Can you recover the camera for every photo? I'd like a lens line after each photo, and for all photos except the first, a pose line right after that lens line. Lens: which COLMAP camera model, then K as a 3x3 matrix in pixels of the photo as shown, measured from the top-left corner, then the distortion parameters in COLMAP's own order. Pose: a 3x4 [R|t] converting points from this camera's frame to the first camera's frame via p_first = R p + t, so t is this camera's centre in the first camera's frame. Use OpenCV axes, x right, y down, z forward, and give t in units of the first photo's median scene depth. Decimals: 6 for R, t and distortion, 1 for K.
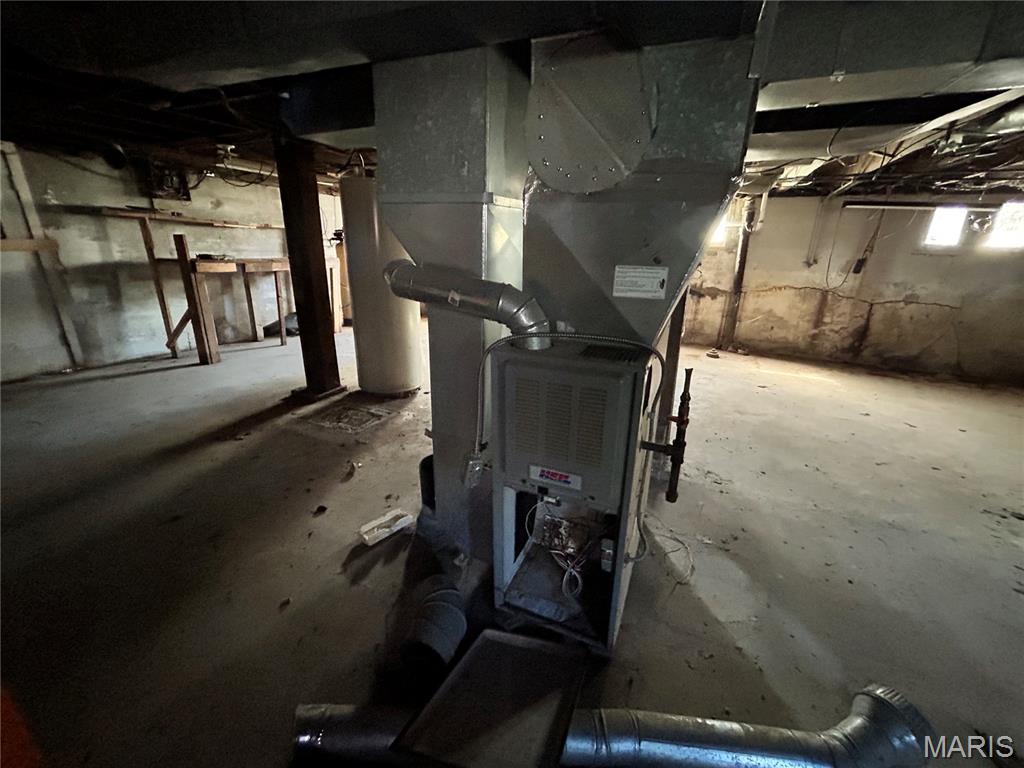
lens RADIAL K [[410.7, 0, 513.7], [0, 410.7, 380.3], [0, 0, 1]] dist [0.000233, -0.000070]
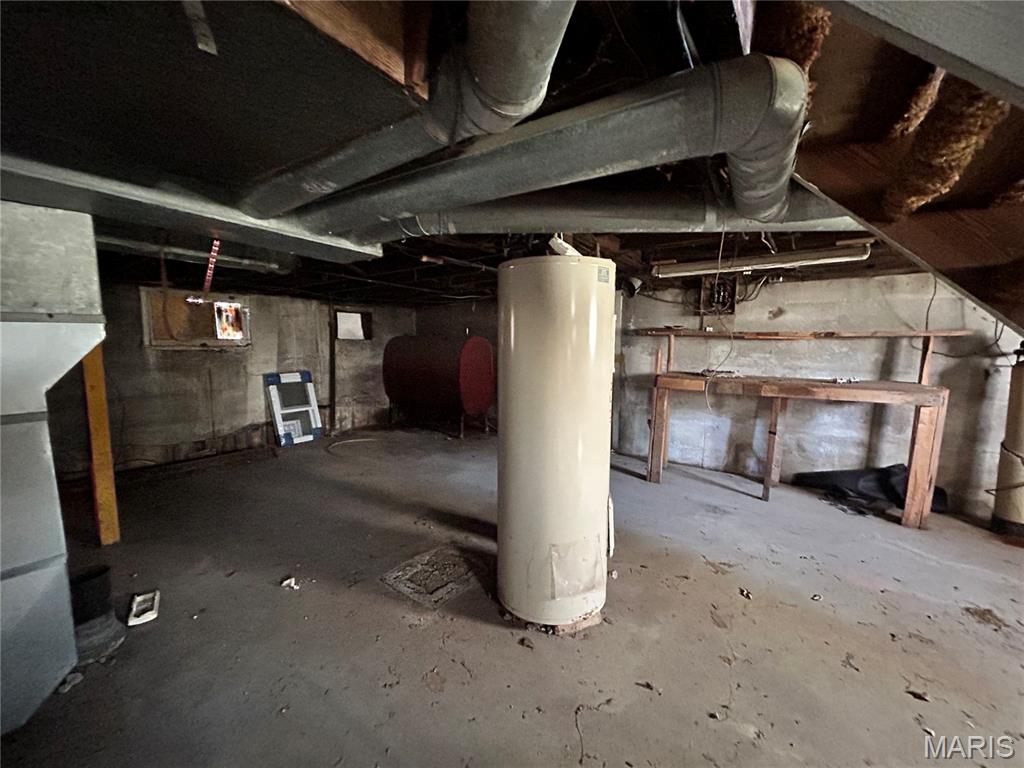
lens RADIAL K [[410.7, 0, 511.2], [0, 410.7, 384.3], [0, 0, 1]] dist [0.000233, -0.000070]
pose [[-0.188302, 0.070805, -0.979556, 0.200210], [-0.313877, 0.940750, 0.128337, -0.246413], [0.930604, 0.331626, -0.154921, 0.716221]]
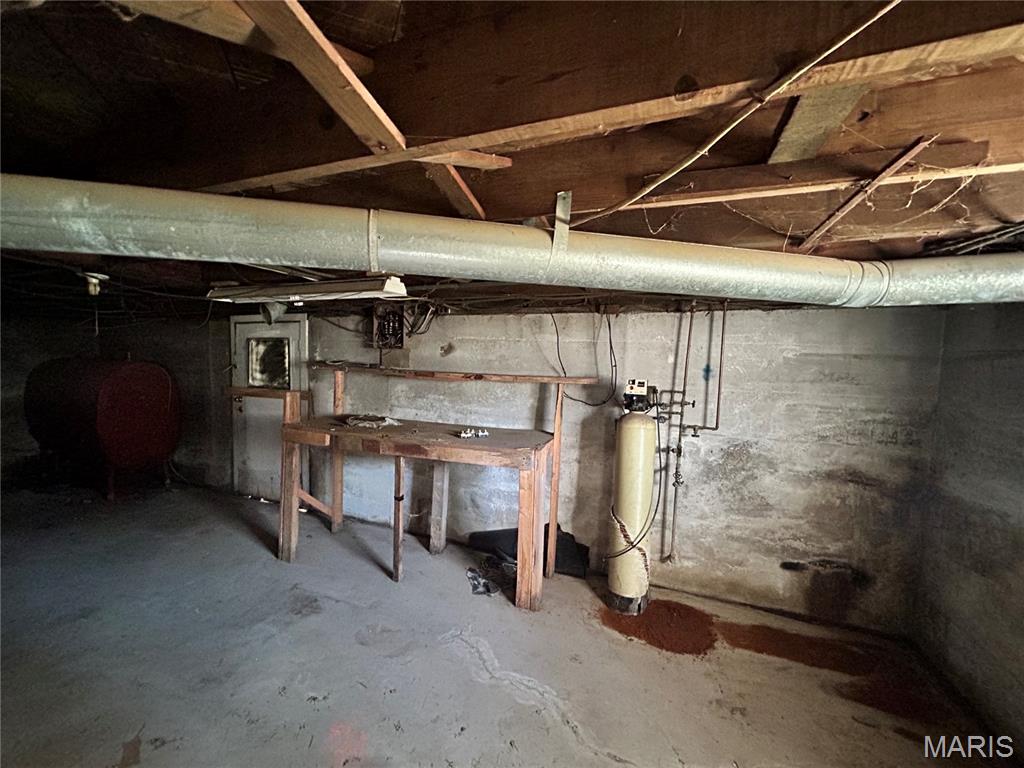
lens RADIAL K [[410.7, 0, 516.2], [0, 410.7, 382.5], [0, 0, 1]] dist [0.000233, -0.000070]
pose [[0.062647, 0.034410, -0.997442, 0.000763], [-0.332509, 0.943028, 0.011649, -0.444850], [0.941017, 0.330929, 0.070520, 1.137758]]
